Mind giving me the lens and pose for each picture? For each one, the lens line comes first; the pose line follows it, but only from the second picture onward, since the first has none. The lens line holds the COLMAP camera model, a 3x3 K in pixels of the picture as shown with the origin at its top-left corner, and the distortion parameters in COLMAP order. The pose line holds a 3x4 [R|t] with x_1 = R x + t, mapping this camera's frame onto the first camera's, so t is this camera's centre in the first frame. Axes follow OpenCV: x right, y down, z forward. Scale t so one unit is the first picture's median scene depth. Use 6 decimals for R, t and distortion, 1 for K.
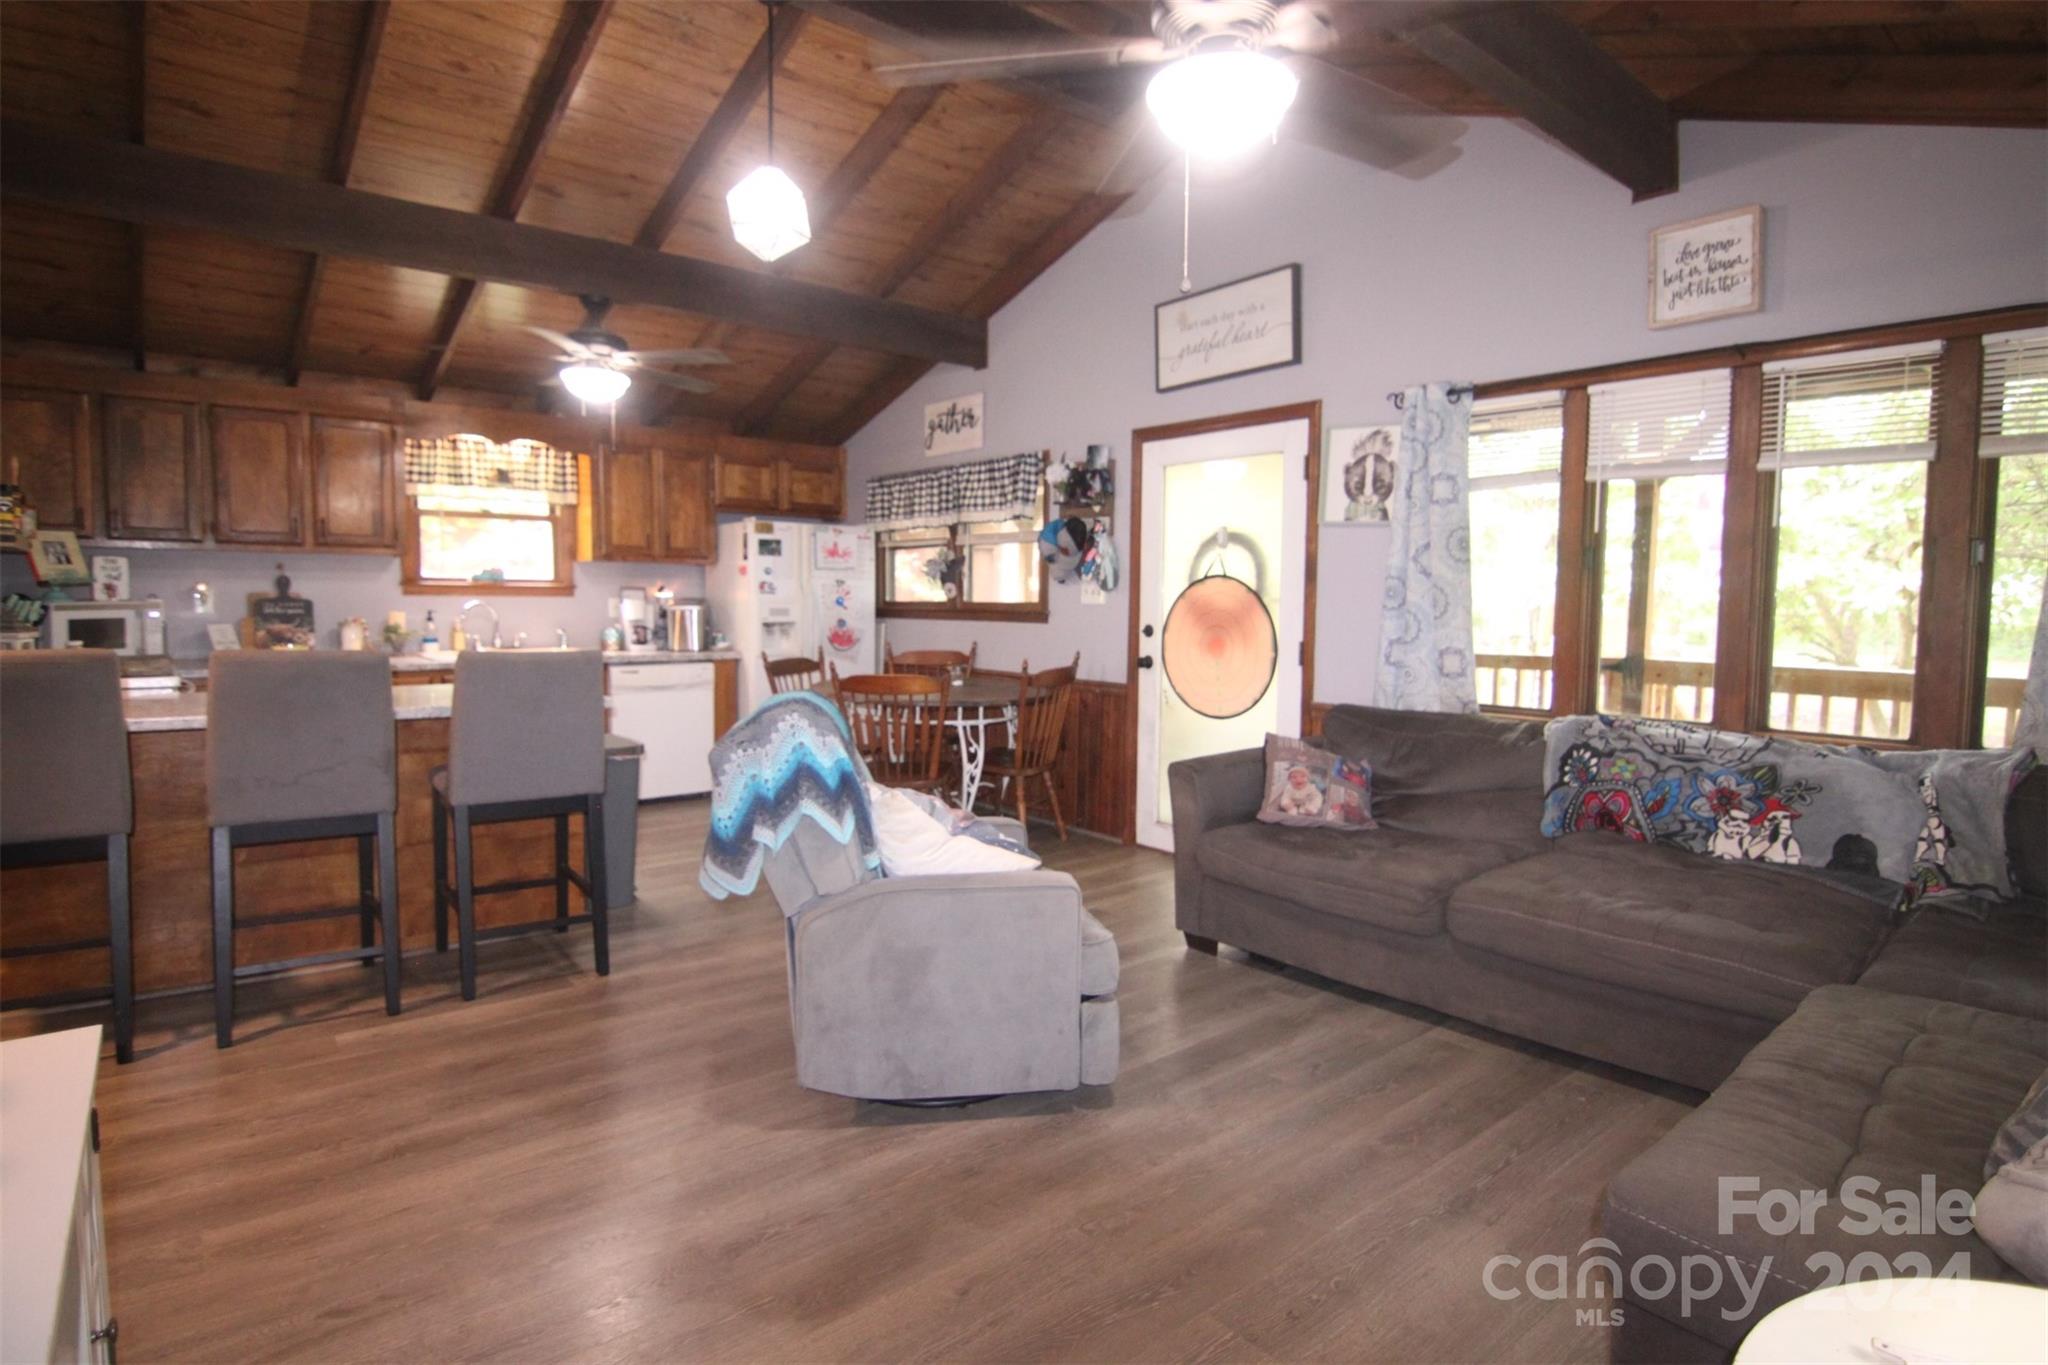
lens RADIAL K [[1051.8, 0, 1028.1], [0, 1051.8, 668.7], [0, 0, 1]] dist [-0.004678, -0.012112]
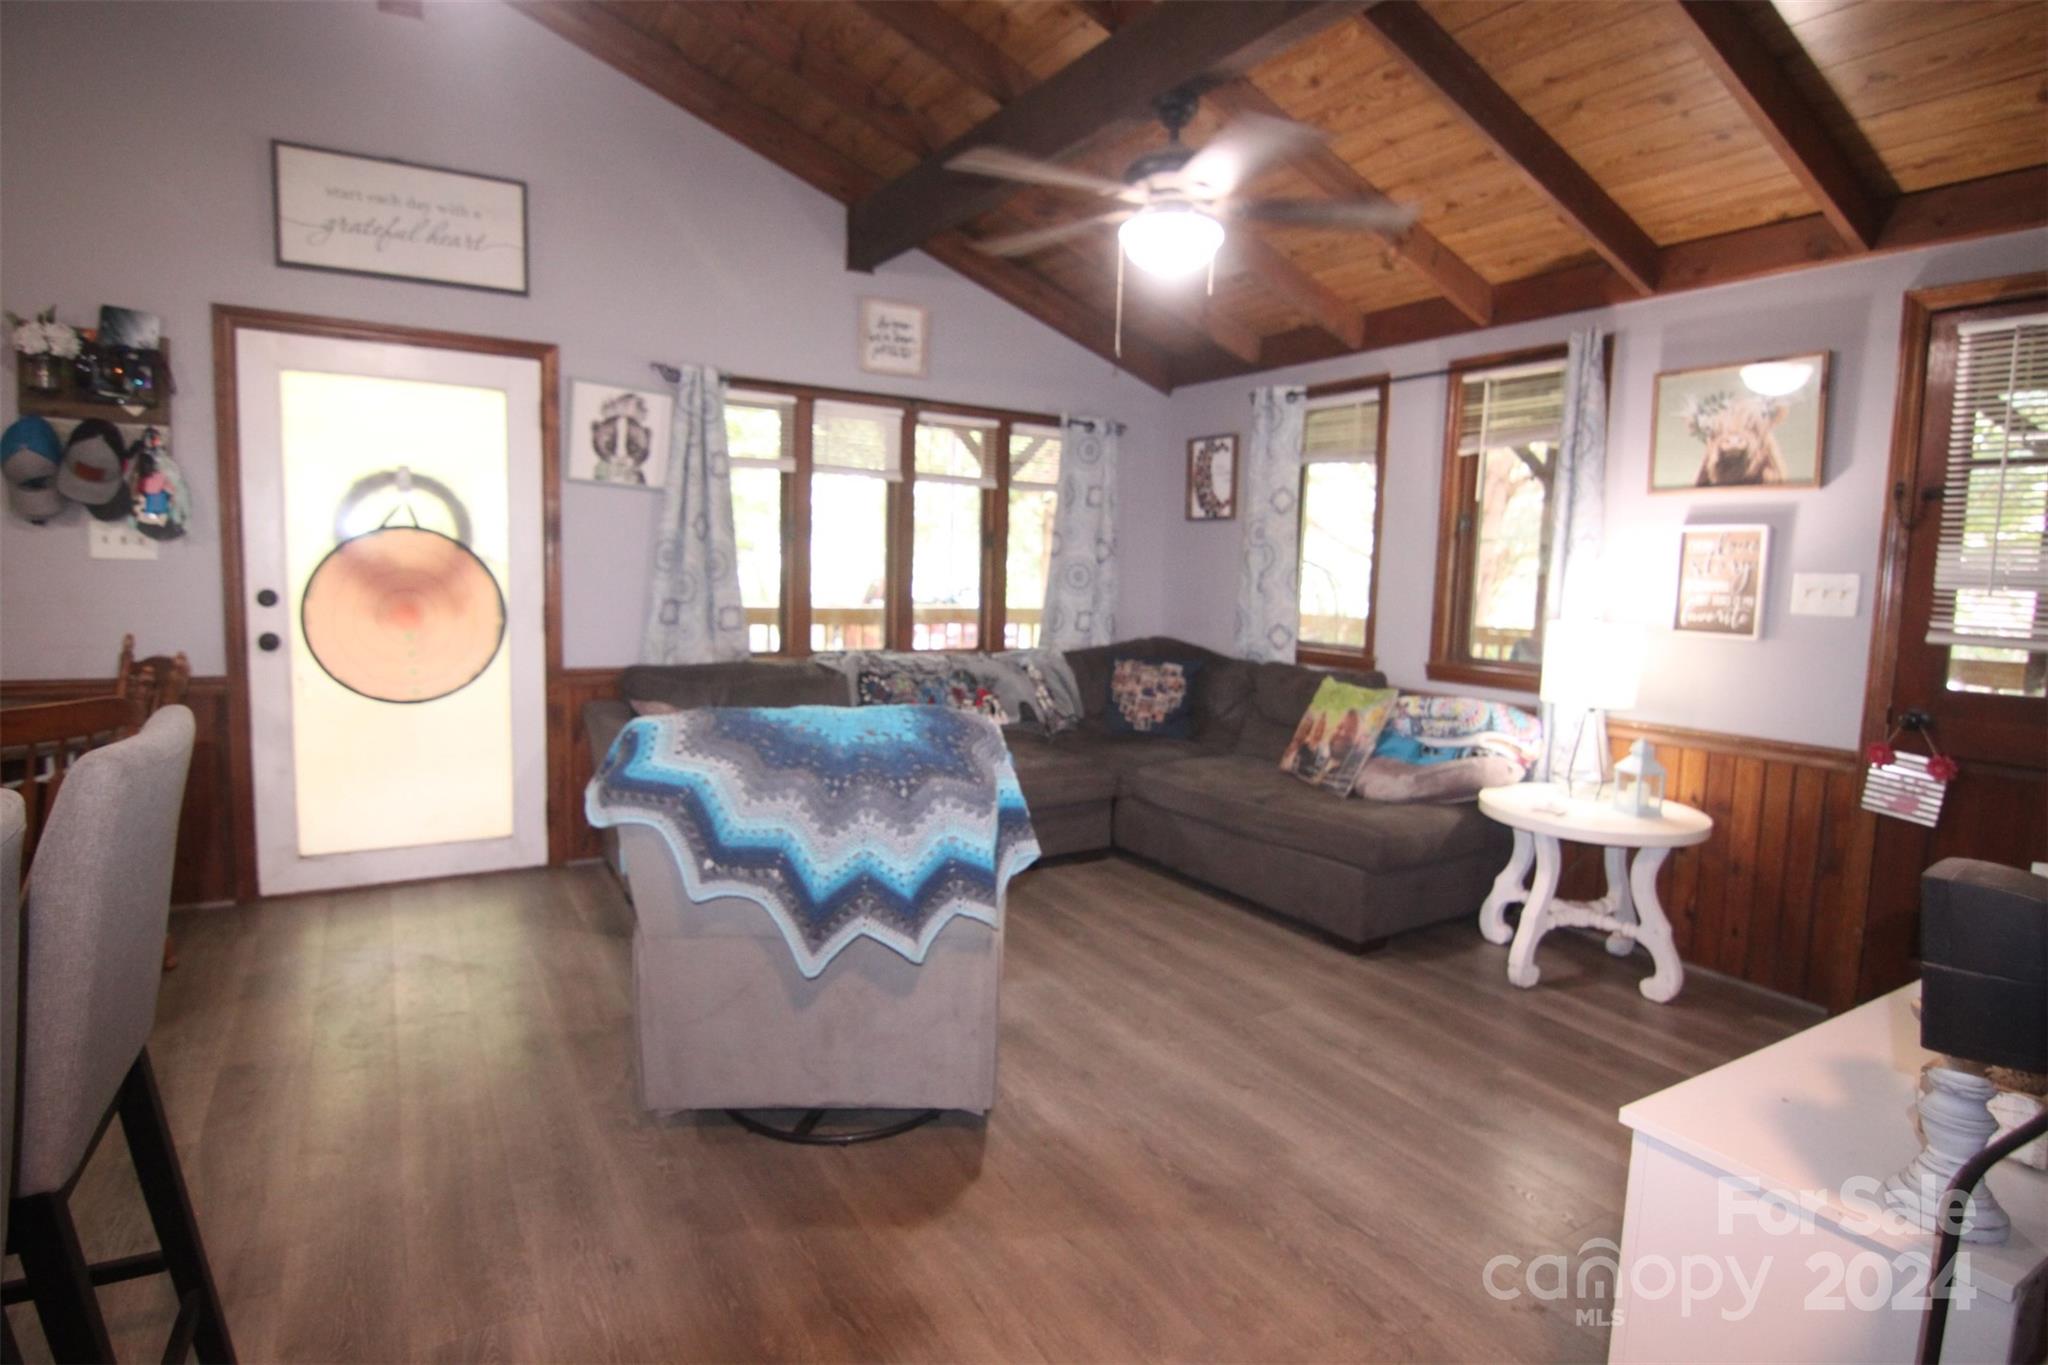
lens RADIAL K [[1051.8, 0, 1026.7], [0, 1051.8, 667.6], [0, 0, 1]] dist [-0.004678, -0.012112]
pose [[0.140514, -0.105527, 0.984439, -0.530595], [0.035159, 0.994208, 0.101556, -0.044174], [-0.989454, 0.020342, 0.143411, 0.398973]]
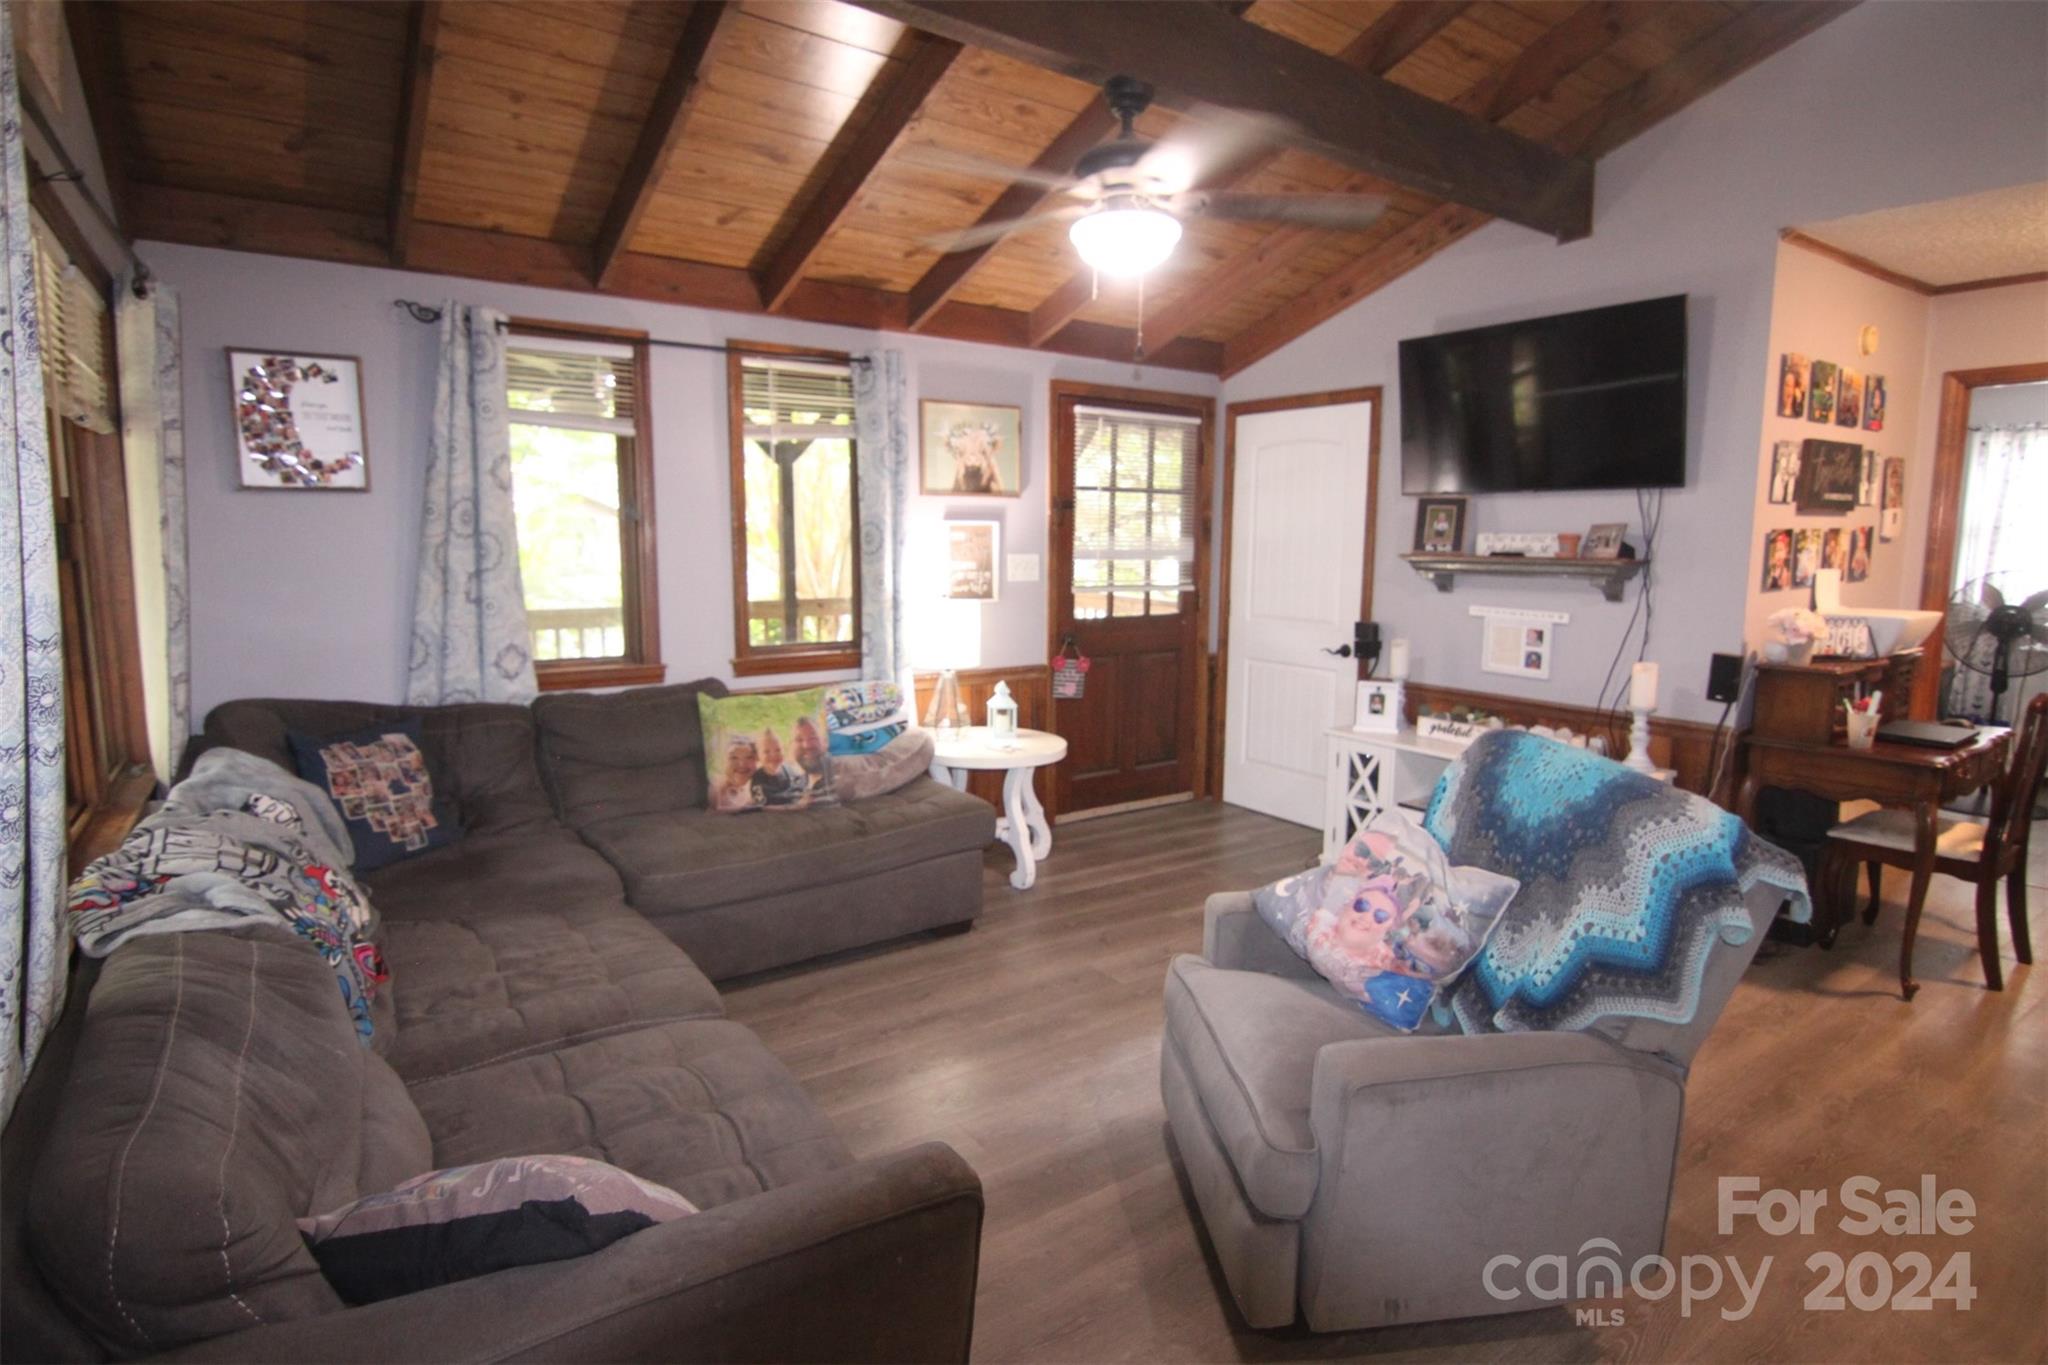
lens RADIAL K [[1051.8, 0, 1027.1], [0, 1051.8, 670.5], [0, 0, 1]] dist [-0.004678, -0.012112]
pose [[-0.996447, -0.029034, 0.079064, 0.073056], [-0.013262, 0.981083, 0.193132, -0.101113], [-0.083175, 0.191397, -0.977982, 0.976976]]
